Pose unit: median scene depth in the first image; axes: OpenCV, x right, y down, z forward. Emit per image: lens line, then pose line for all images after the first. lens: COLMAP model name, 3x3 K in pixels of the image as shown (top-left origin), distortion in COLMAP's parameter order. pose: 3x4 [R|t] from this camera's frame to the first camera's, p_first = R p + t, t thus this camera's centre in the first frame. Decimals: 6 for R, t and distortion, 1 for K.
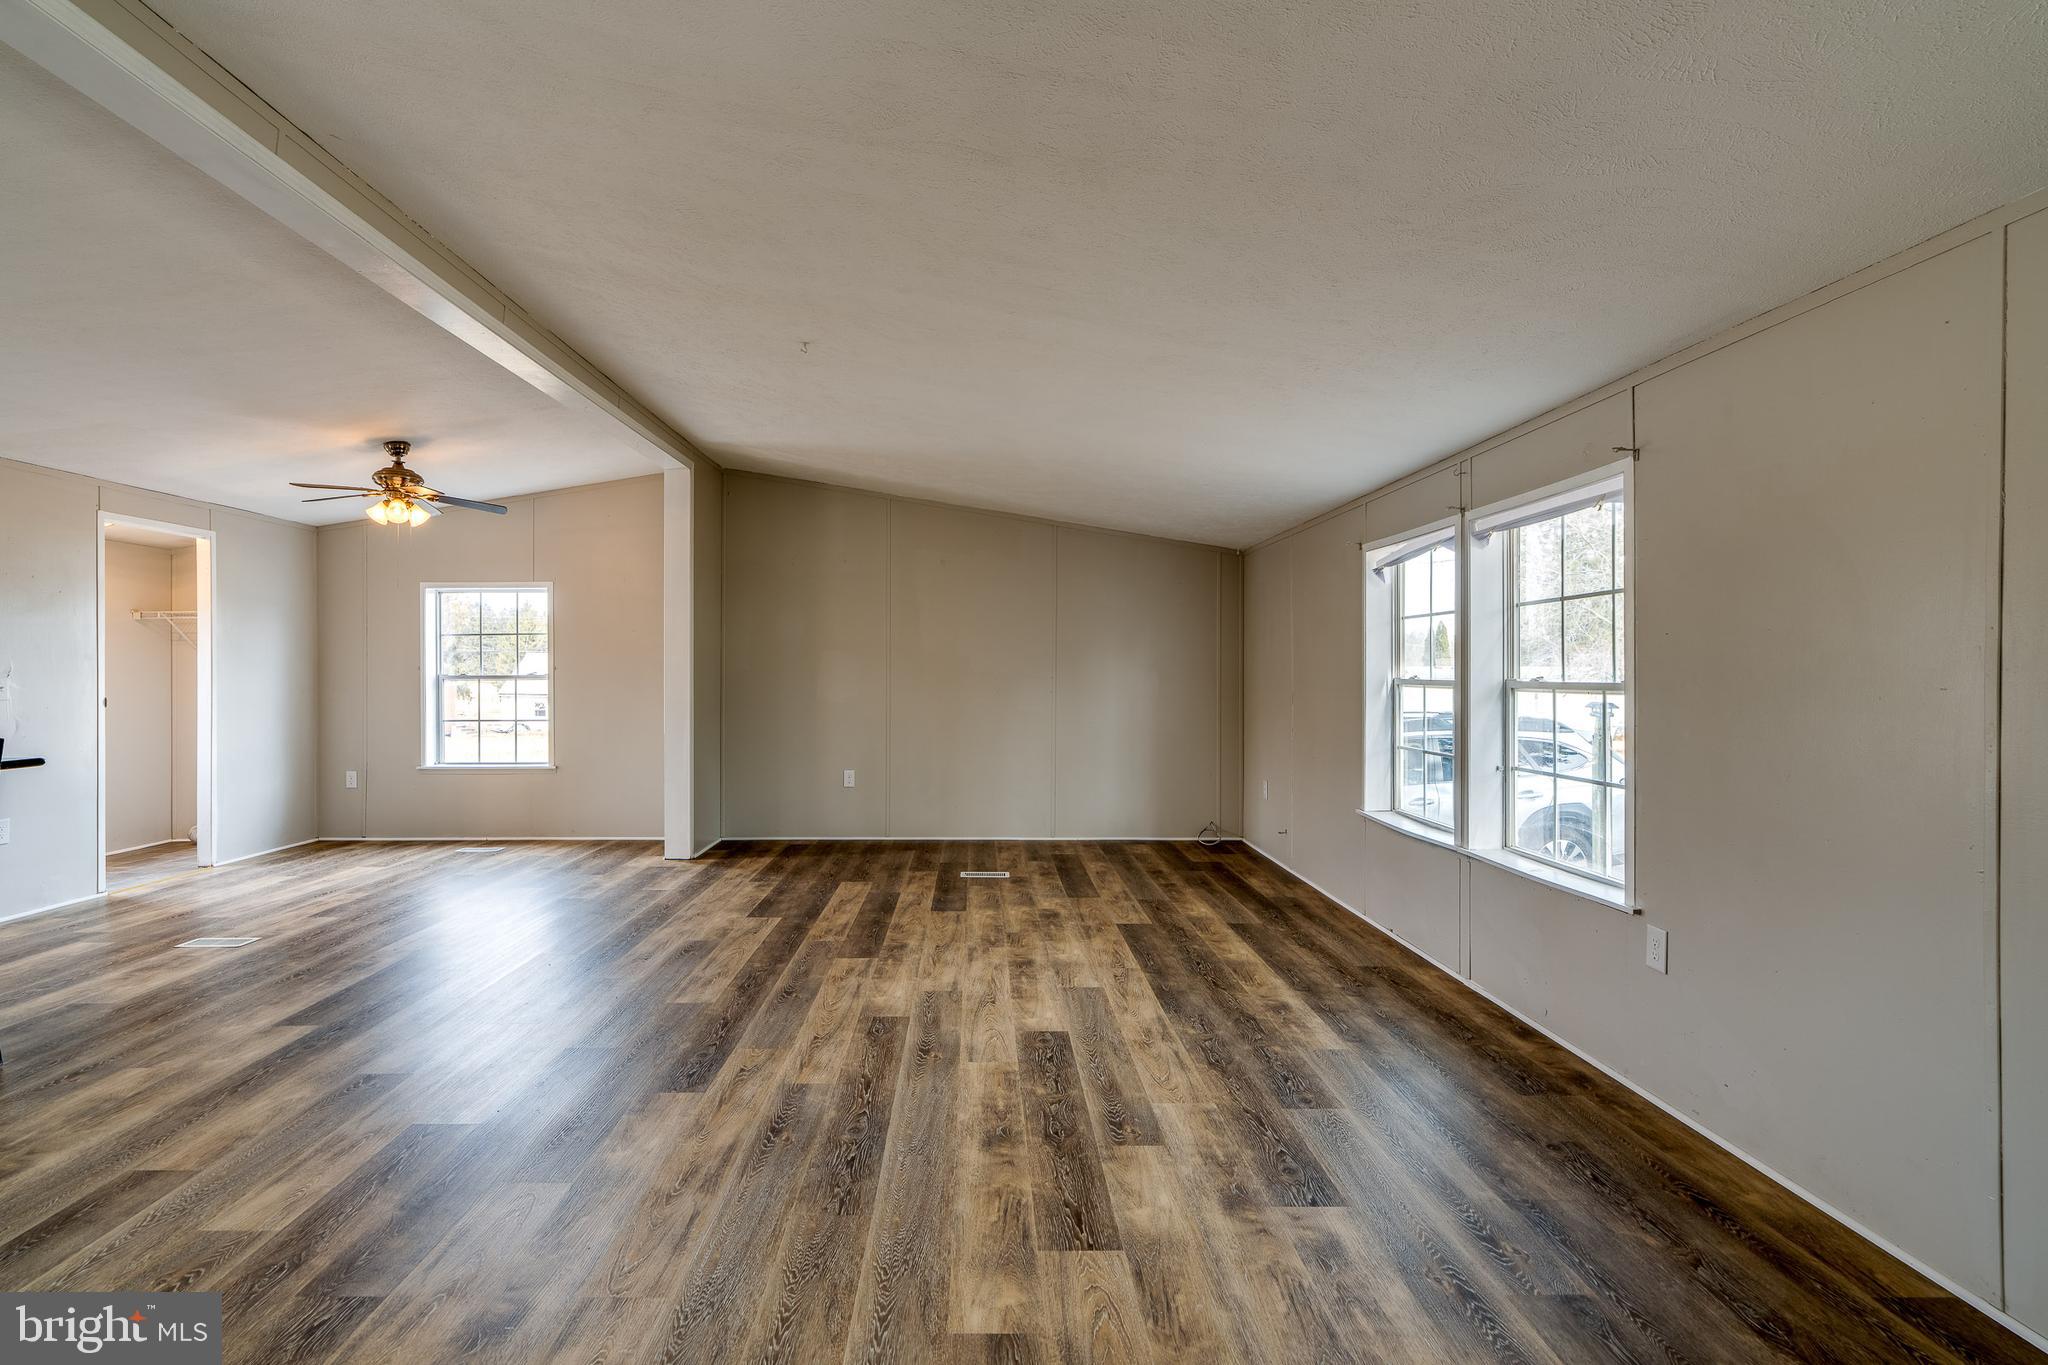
lens RADIAL K [[932.1, 0, 998.3], [0, 932.1, 651.6], [0, 0, 1]] dist [-0.006166, 0.002648]
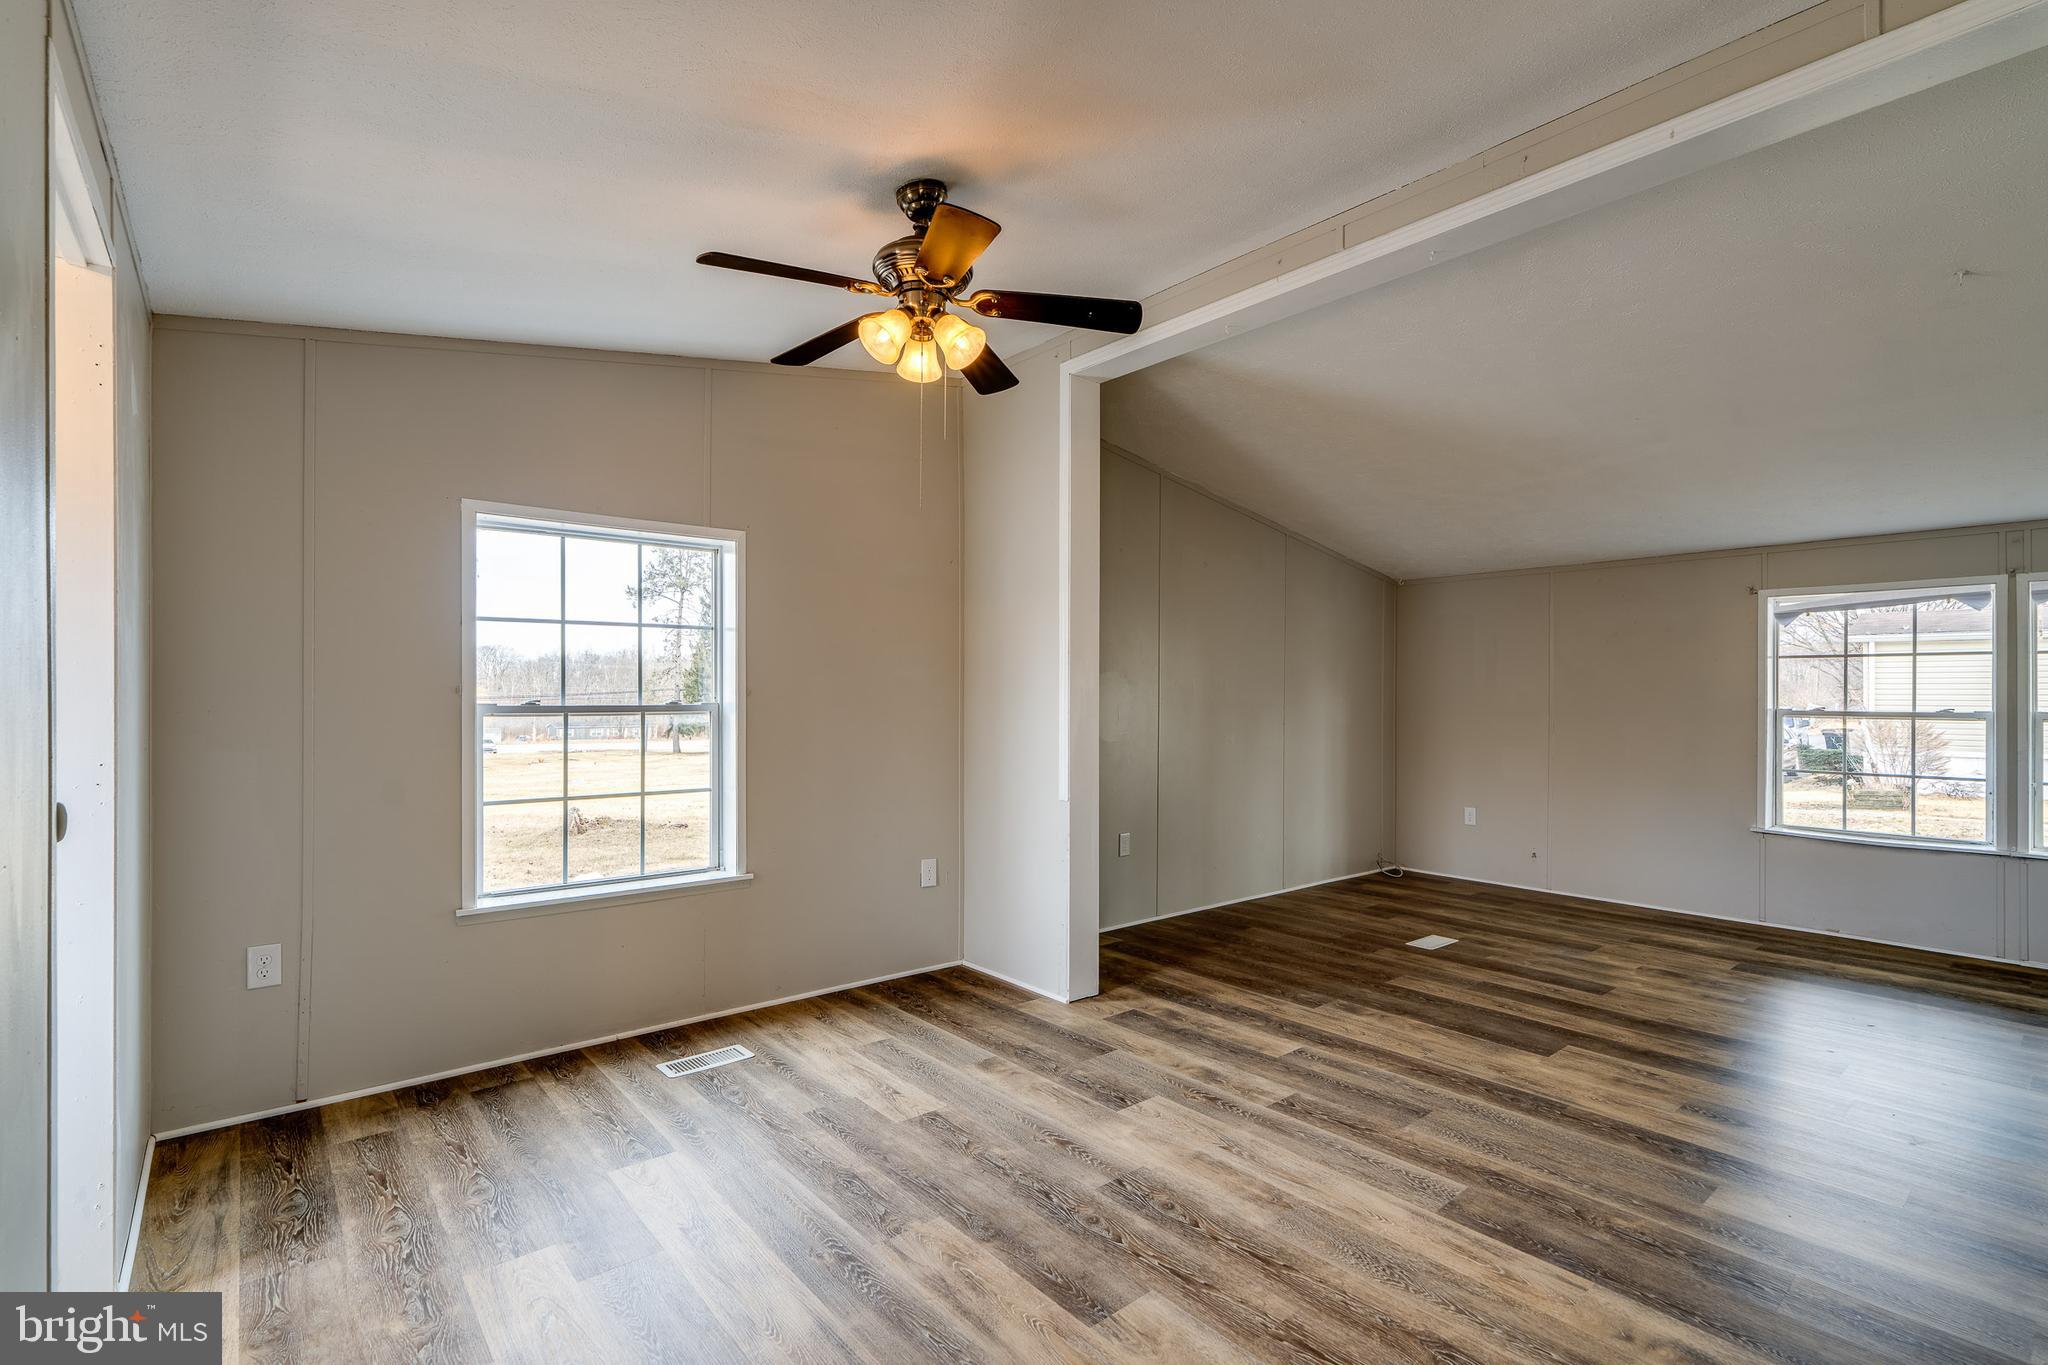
lens RADIAL K [[932.1, 0, 1019.9], [0, 932.1, 696.1], [0, 0, 1]] dist [-0.006166, 0.002648]
pose [[0.777162, 0.004306, 0.629286, -1.246327], [-0.018141, 0.999714, 0.015562, 0.018721], [-0.629039, -0.023510, 0.777018, 0.893570]]
